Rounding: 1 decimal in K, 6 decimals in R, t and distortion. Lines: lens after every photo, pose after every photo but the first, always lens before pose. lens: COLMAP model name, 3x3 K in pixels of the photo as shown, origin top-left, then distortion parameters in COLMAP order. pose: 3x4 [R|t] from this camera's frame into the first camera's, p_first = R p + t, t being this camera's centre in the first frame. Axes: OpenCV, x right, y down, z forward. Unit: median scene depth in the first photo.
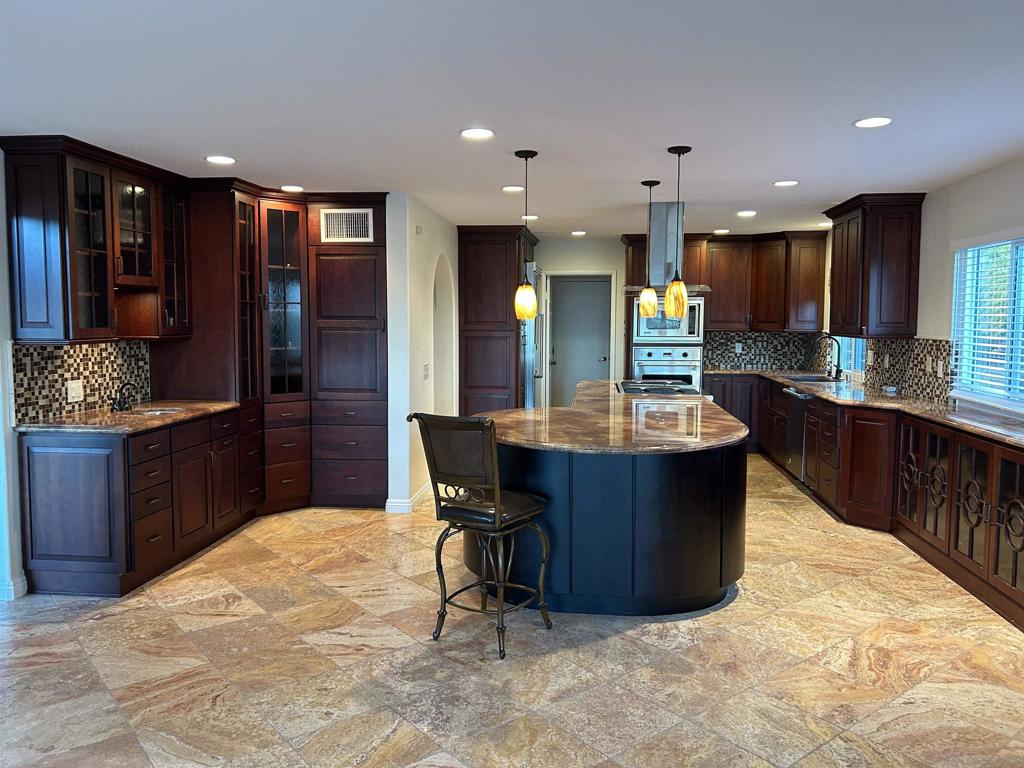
lens RADIAL K [[769.7, 0, 516.7], [0, 769.7, 374.2], [0, 0, 1]] dist [0.051441, -0.056927]
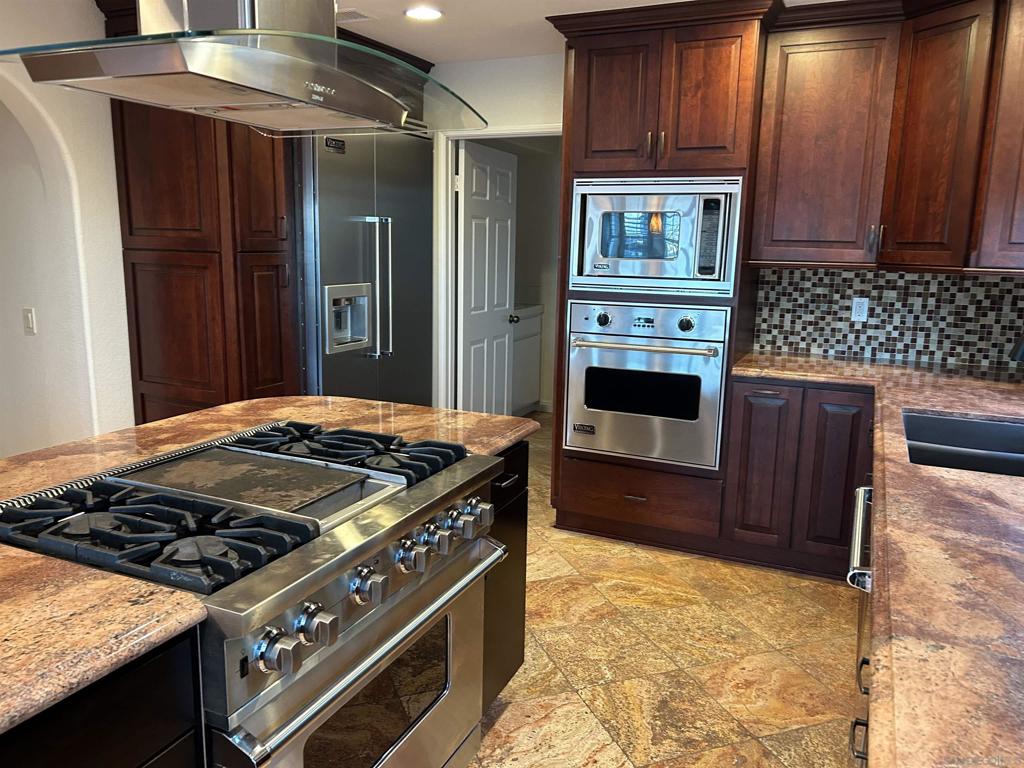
lens RADIAL K [[769.7, 0, 517.4], [0, 769.7, 391.1], [0, 0, 1]] dist [0.051441, -0.056927]
pose [[0.949422, 0.074540, -0.305026, 0.440941], [-0.038780, 0.991813, 0.121665, -0.061683], [0.311598, -0.103682, 0.944541, 0.999654]]
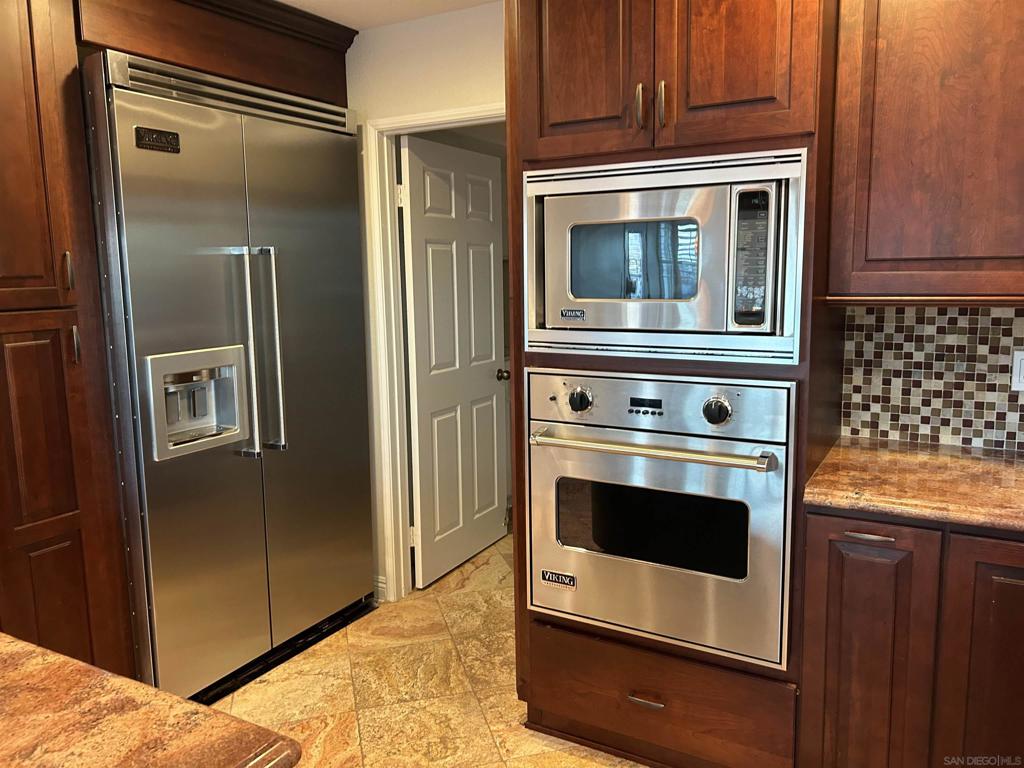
lens RADIAL K [[769.7, 0, 521.8], [0, 769.7, 375.9], [0, 0, 1]] dist [0.051441, -0.056927]
pose [[0.919137, 0.035361, -0.392348, 0.431594], [-0.007258, 0.997314, 0.072881, -0.088412], [0.393871, -0.064140, 0.916925, 1.302105]]
